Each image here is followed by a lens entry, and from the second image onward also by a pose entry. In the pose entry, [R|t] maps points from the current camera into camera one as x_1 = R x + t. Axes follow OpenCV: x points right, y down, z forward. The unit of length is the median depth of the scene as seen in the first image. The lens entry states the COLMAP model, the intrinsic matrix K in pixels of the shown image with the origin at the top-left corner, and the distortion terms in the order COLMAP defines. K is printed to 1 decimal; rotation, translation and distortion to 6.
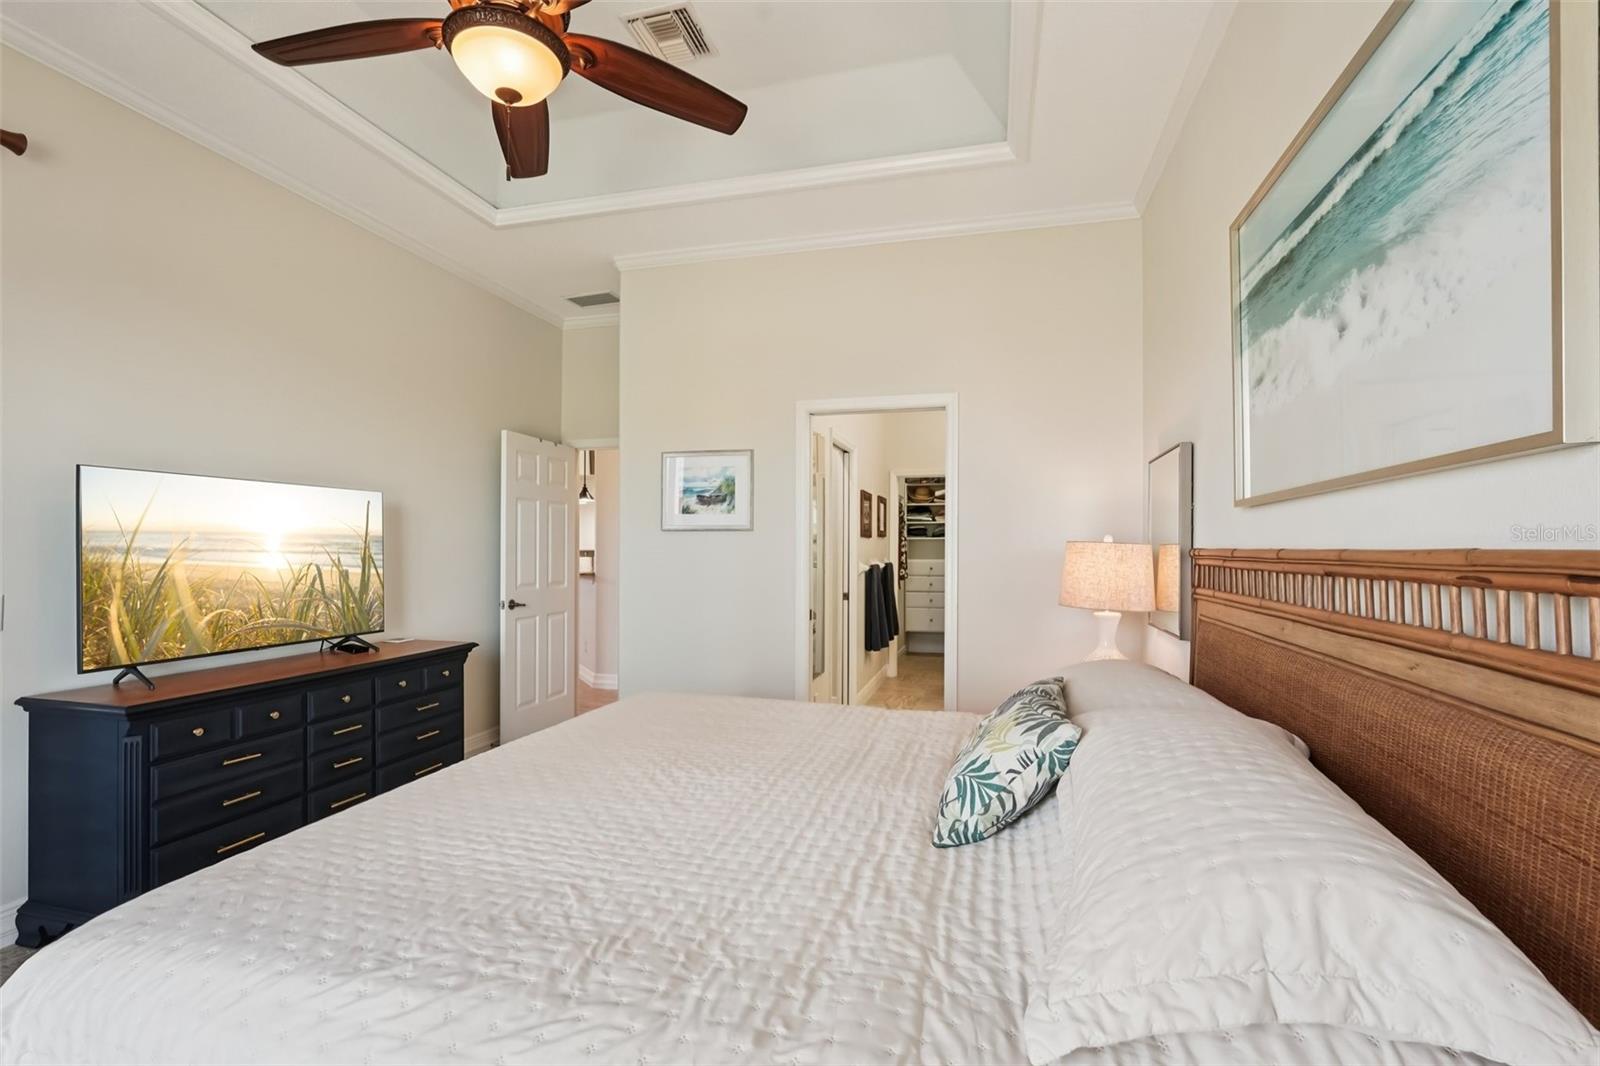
lens RADIAL K [[703.2, 0, 797.9], [0, 703.2, 539.5], [0, 0, 1]] dist [-0.001691, 0.000760]
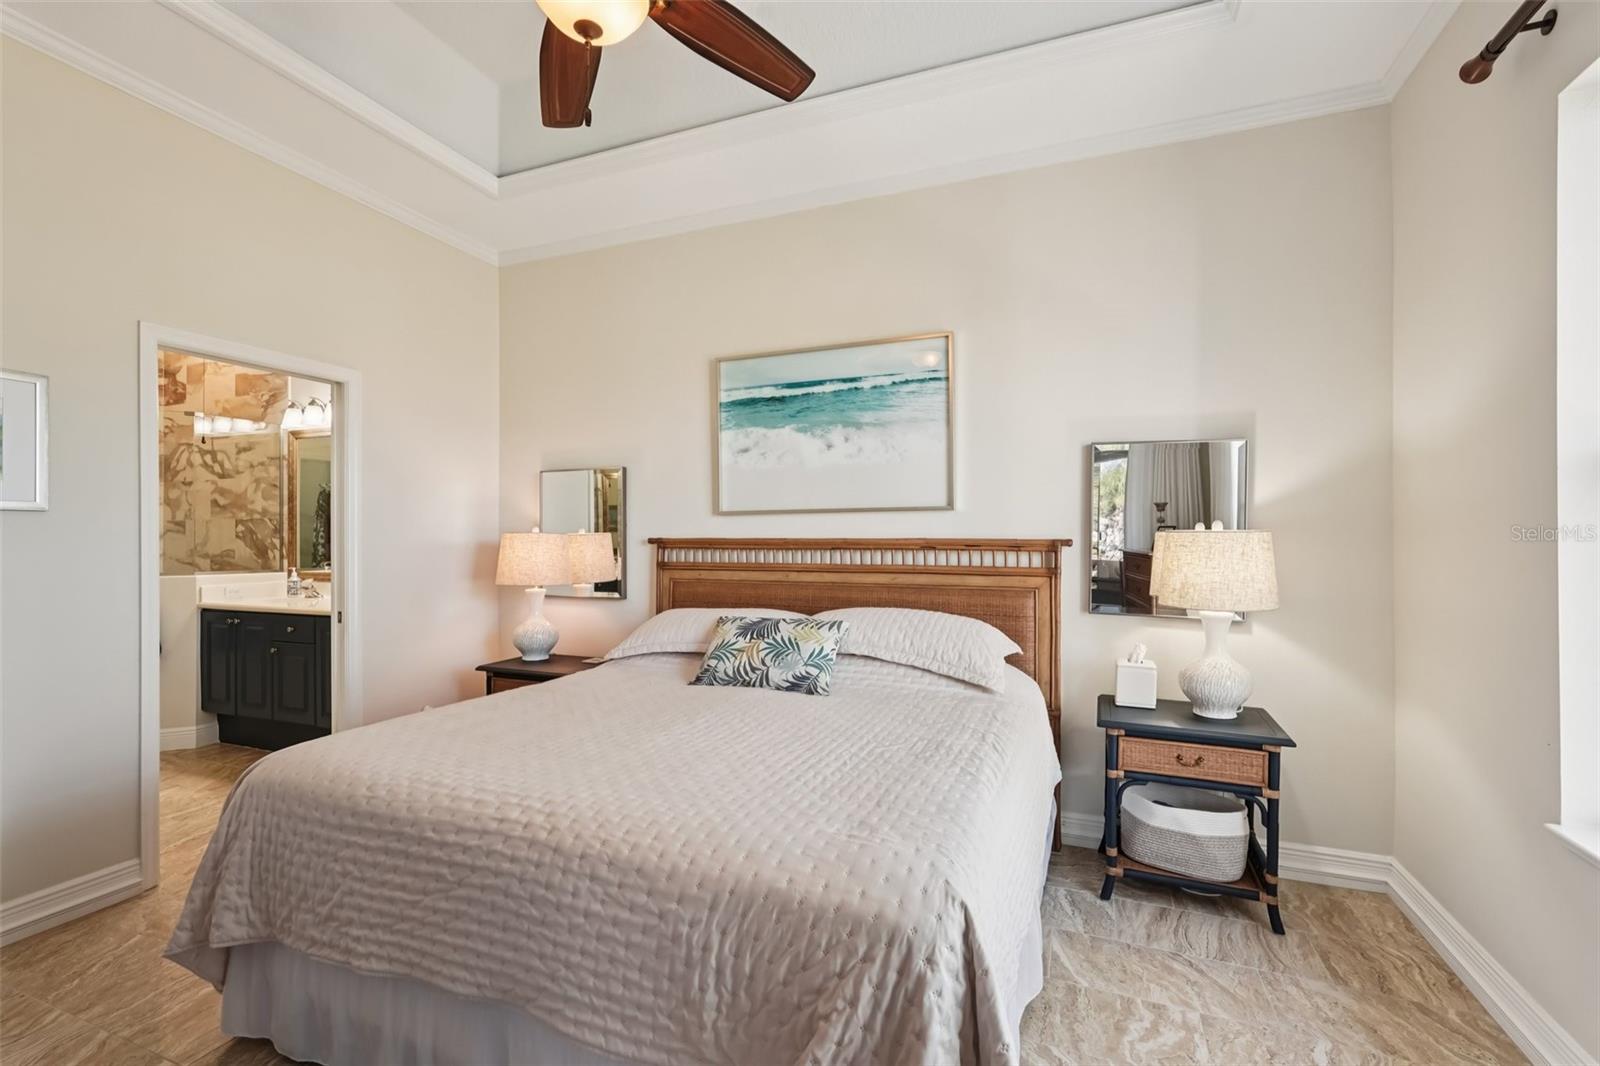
lens RADIAL K [[703.2, 0, 797.9], [0, 703.2, 539.5], [0, 0, 1]] dist [-0.001691, 0.000760]
pose [[0.114046, -0.011988, 0.993403, -1.628330], [-0.010995, 0.999851, 0.013328, -0.012489], [-0.993415, -0.012443, 0.113898, 0.829509]]
